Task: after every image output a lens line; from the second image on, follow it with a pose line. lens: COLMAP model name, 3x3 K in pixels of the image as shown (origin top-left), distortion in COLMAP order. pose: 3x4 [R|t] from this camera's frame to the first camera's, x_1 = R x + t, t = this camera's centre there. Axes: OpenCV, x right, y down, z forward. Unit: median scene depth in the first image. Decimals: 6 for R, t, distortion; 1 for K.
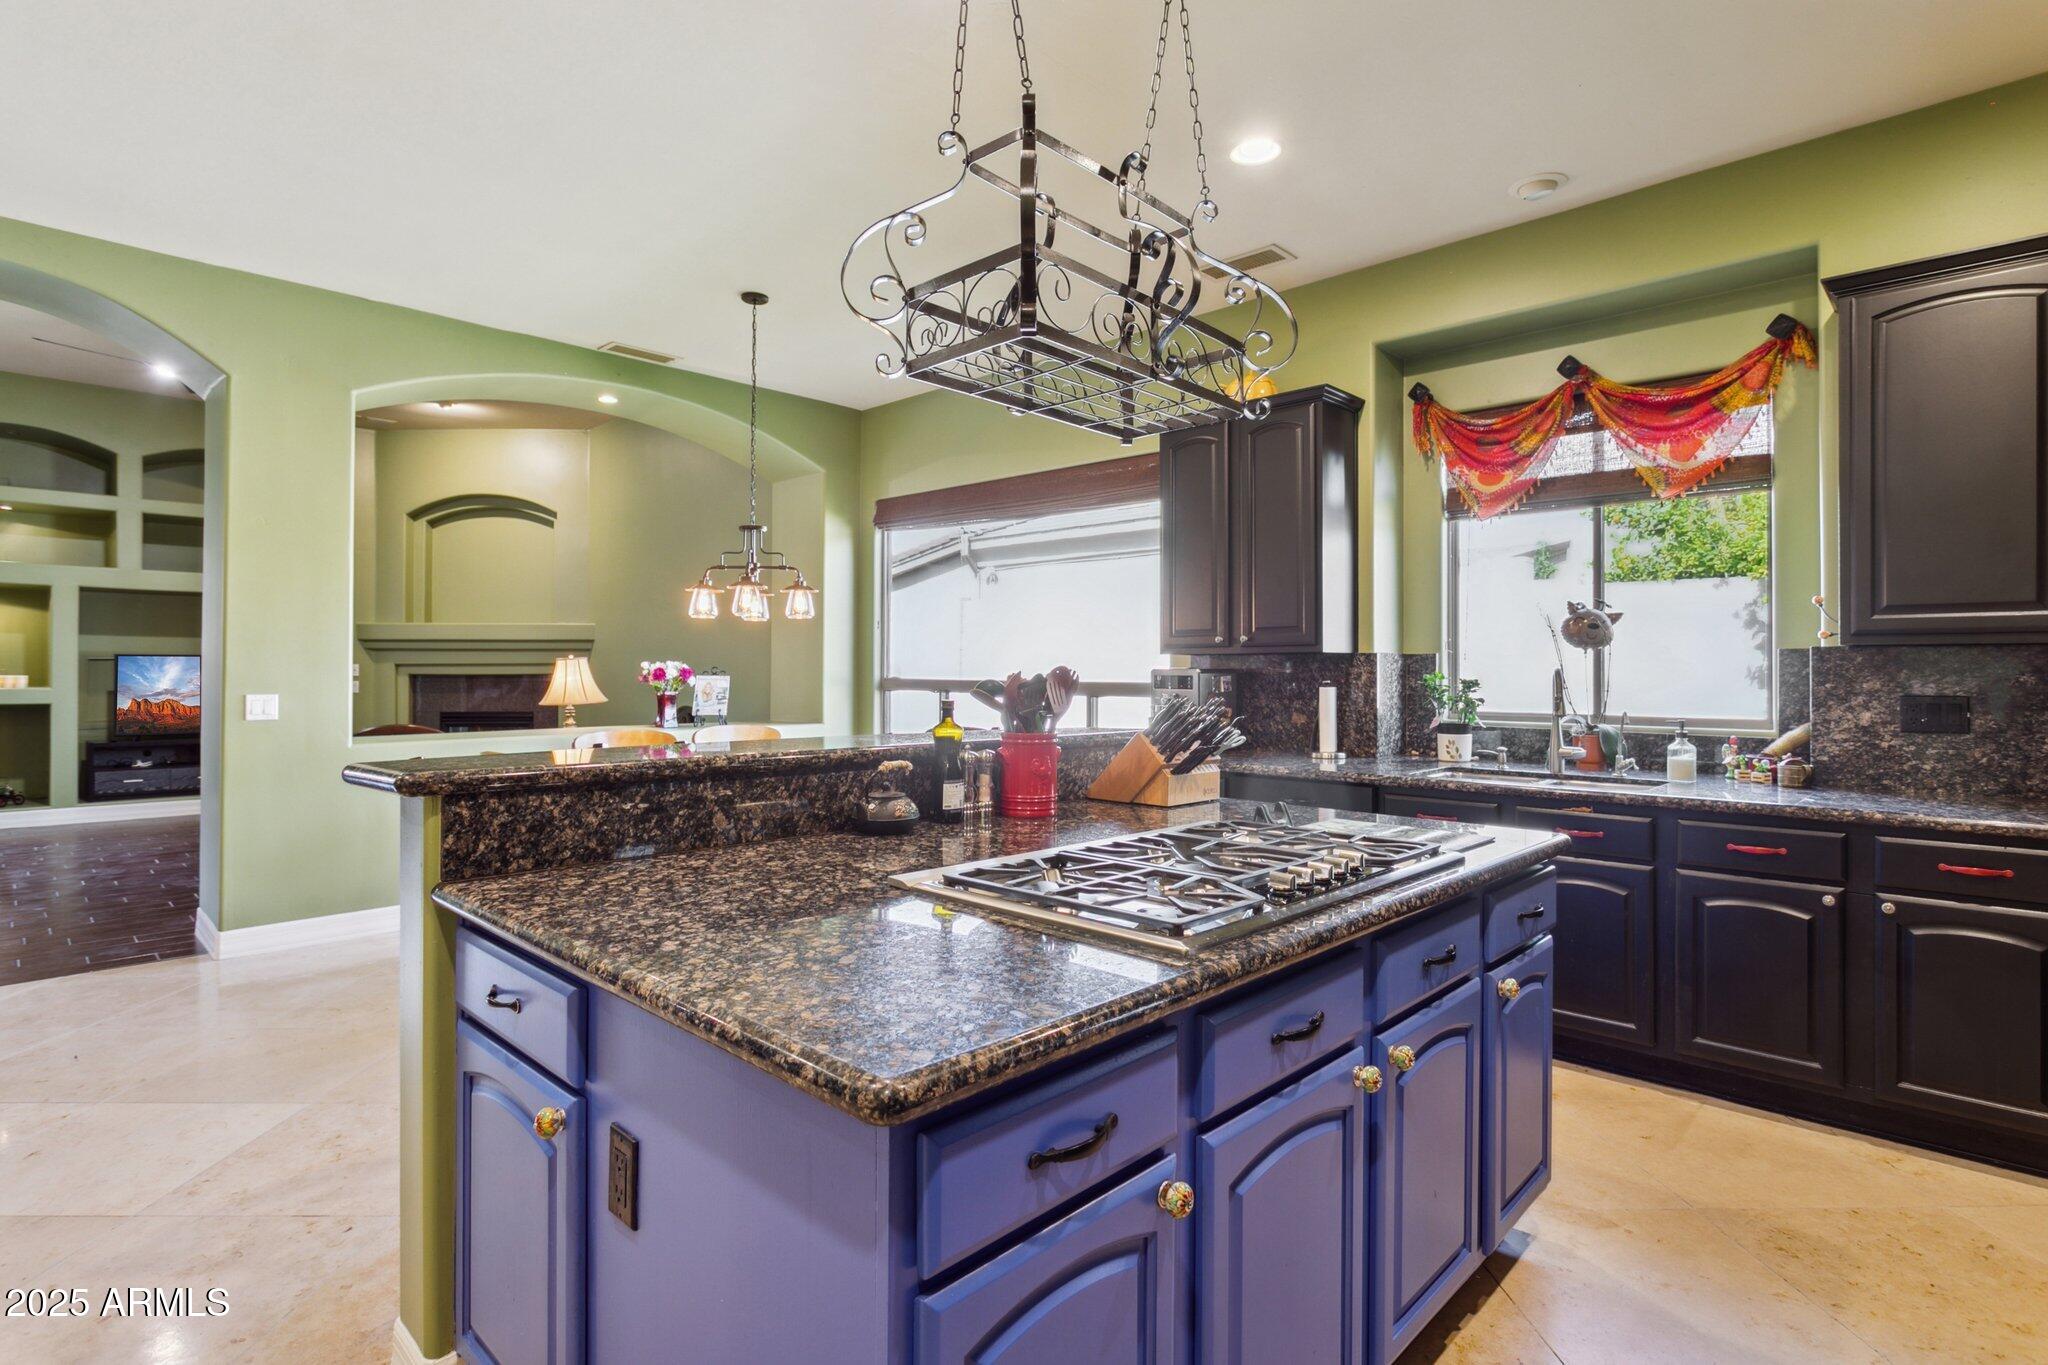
lens RADIAL K [[999.2, 0, 1030.6], [0, 999.2, 670.7], [0, 0, 1]] dist [-0.014607, 0.004000]
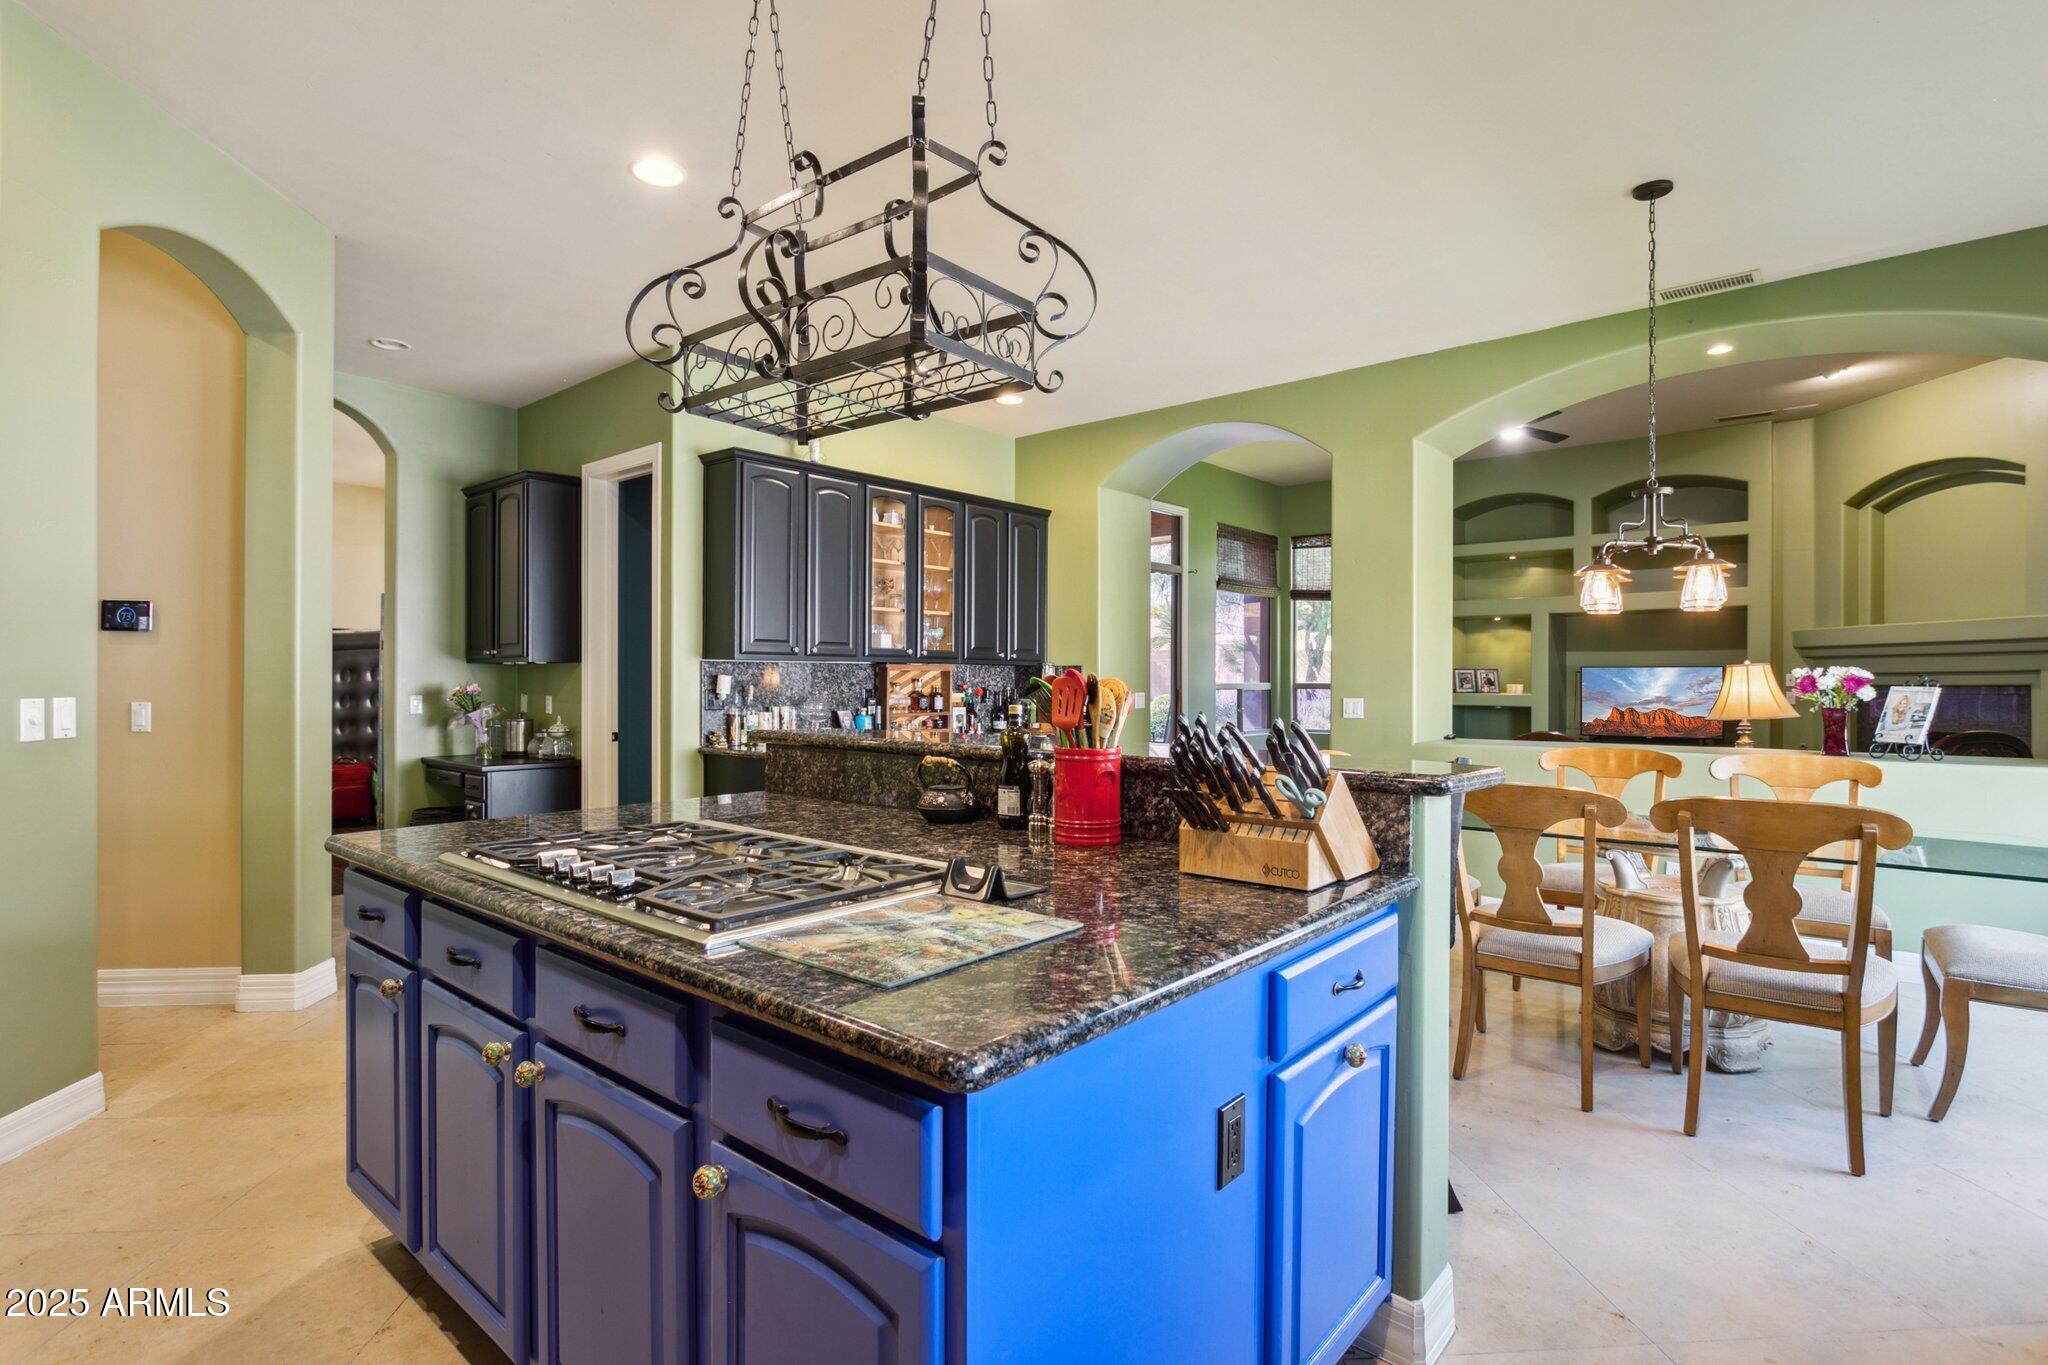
lens RADIAL K [[999.2, 0, 1025.1], [0, 999.2, 674.4], [0, 0, 1]] dist [-0.014607, 0.004000]
pose [[0.066058, -0.007562, -0.997787, 0.447056], [-0.000299, 0.999971, -0.007599, 0.003497], [0.997816, 0.000801, 0.066054, 0.467753]]
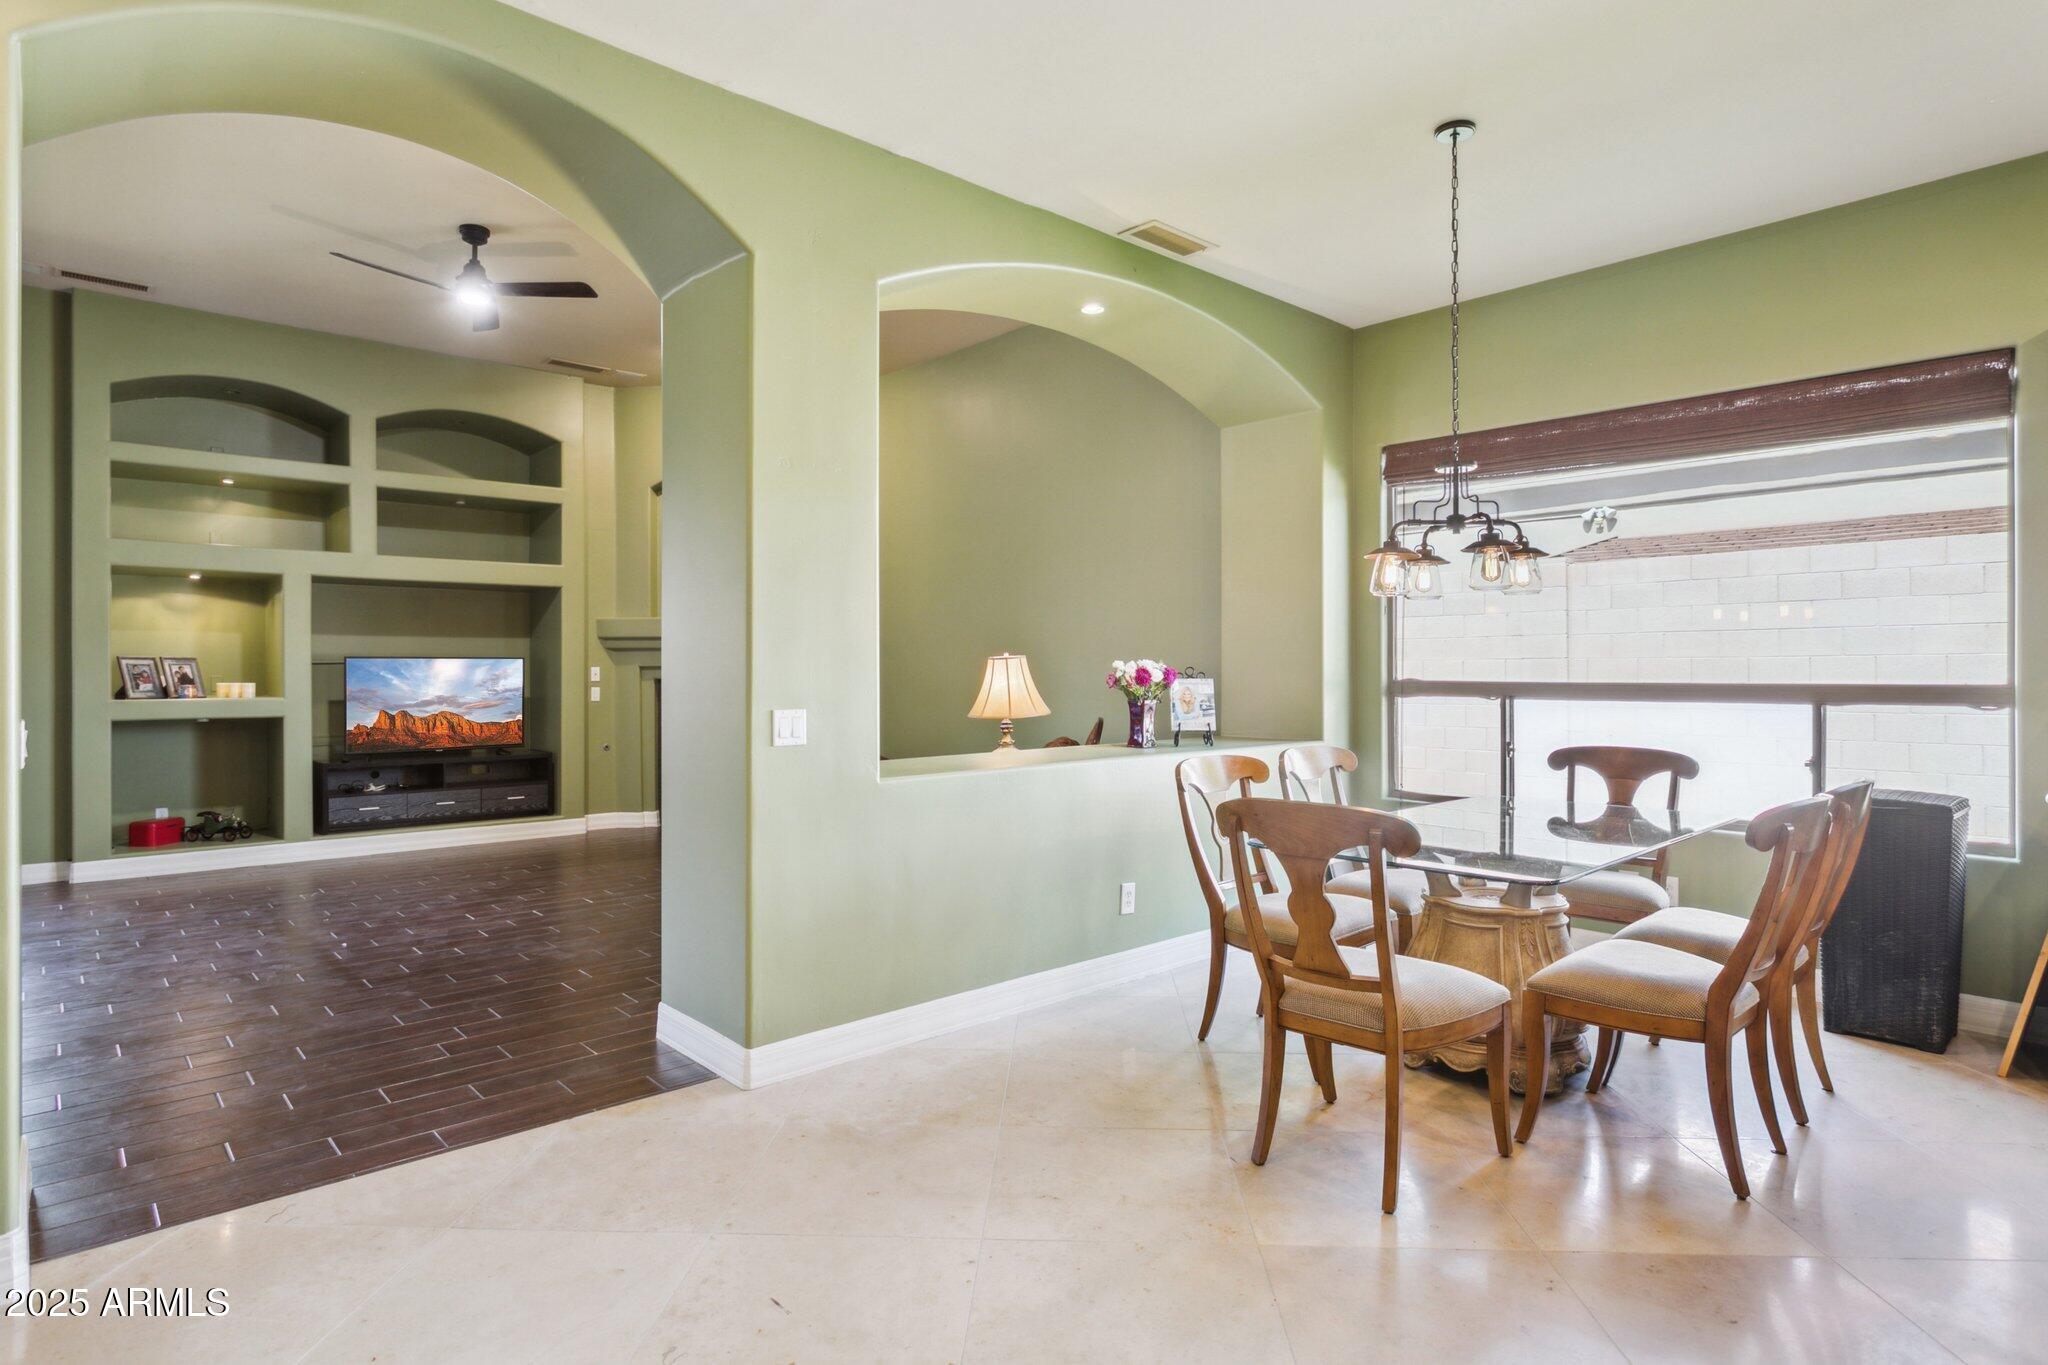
lens RADIAL K [[1100.4, 0, 1060.1], [0, 1100.4, 675.9], [0, 0, 1]] dist [-0.013060, 0.005359]
pose [[0.998102, -0.005378, -0.061349, -0.506284], [0.005642, 0.999976, 0.004133, -0.001612], [0.061325, -0.004472, 0.998108, 0.220456]]
